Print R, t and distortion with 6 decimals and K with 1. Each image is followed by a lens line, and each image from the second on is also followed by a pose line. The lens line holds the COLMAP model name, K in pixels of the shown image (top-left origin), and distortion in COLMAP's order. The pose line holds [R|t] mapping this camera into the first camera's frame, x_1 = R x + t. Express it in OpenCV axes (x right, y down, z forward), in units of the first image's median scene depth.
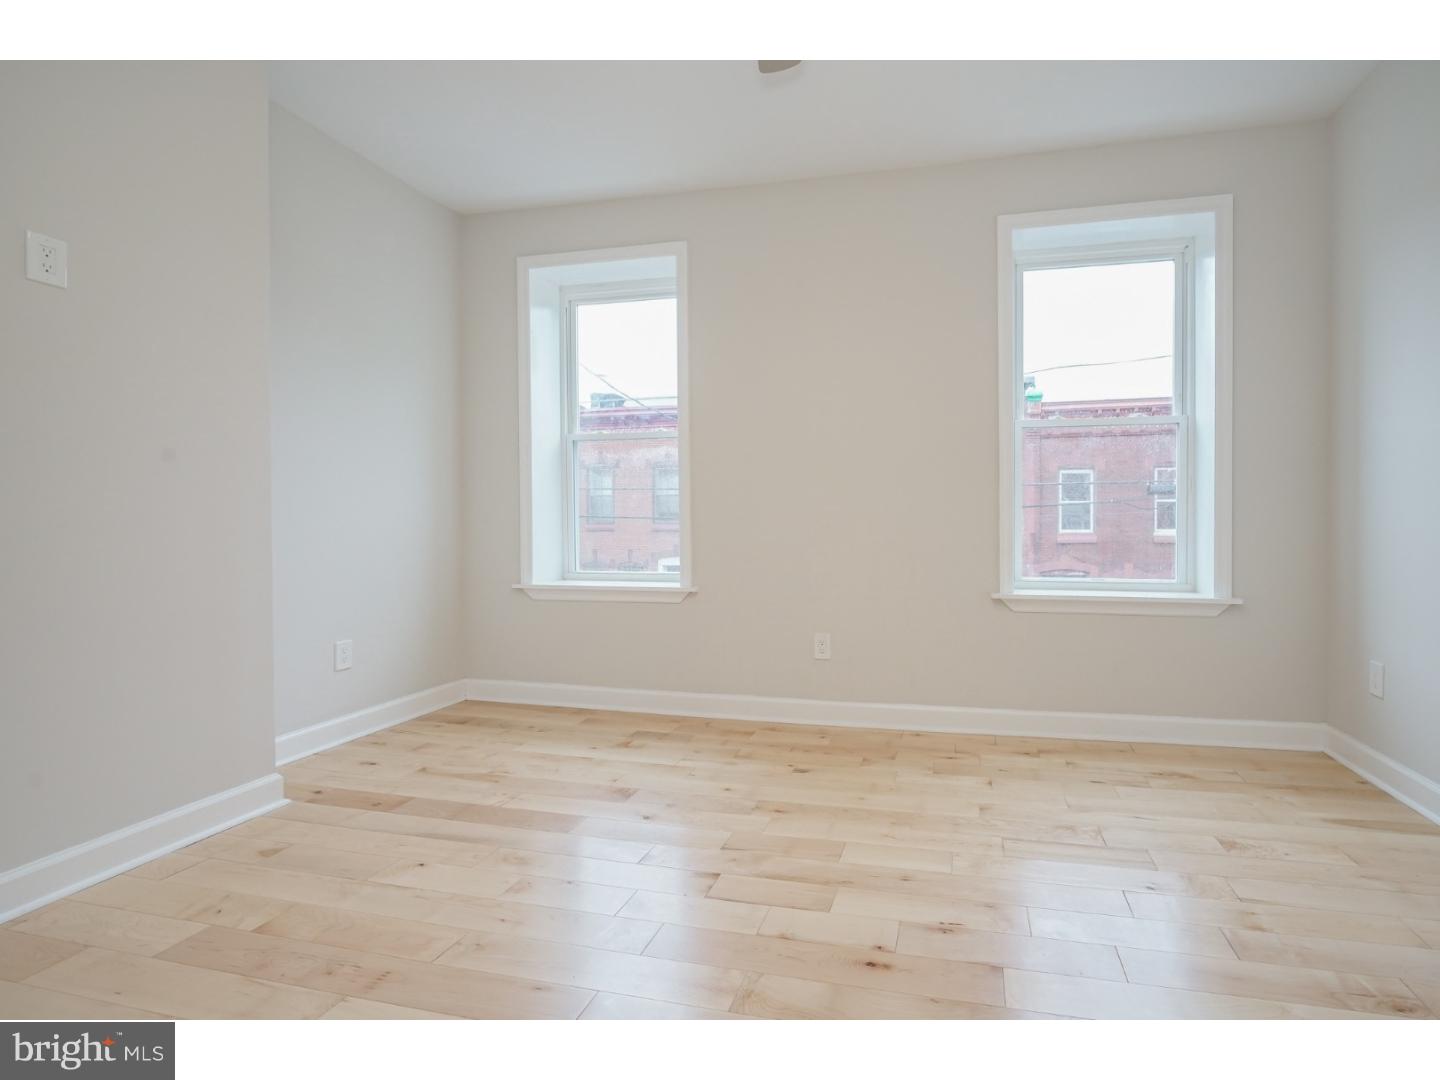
lens RADIAL K [[649.6, 0, 720.0], [0, 649.6, 540.0], [0, 0, 1]] dist [0.001579, 0.000146]
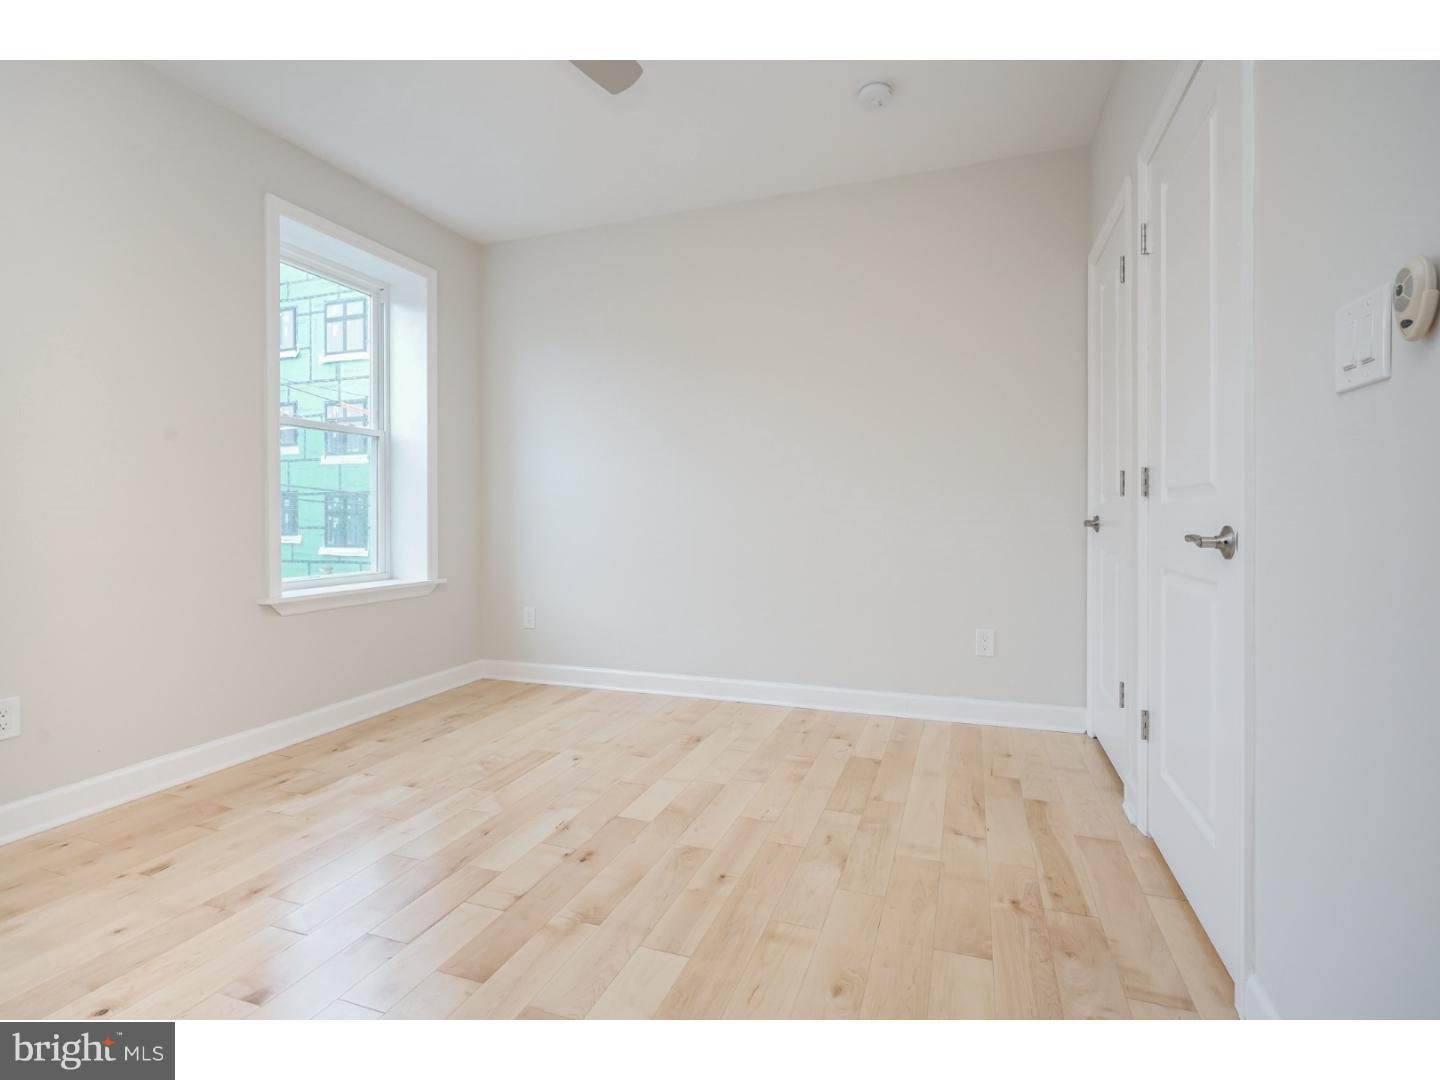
lens RADIAL K [[681.4, 0, 720.0], [0, 681.4, 540.0], [0, 0, 1]] dist [0.001395, 0.000400]
pose [[0.118199, -0.023784, 0.992705, -0.515128], [0.043130, 0.998893, 0.018797, 0.009425], [-0.992053, 0.040593, 0.119094, 0.279094]]
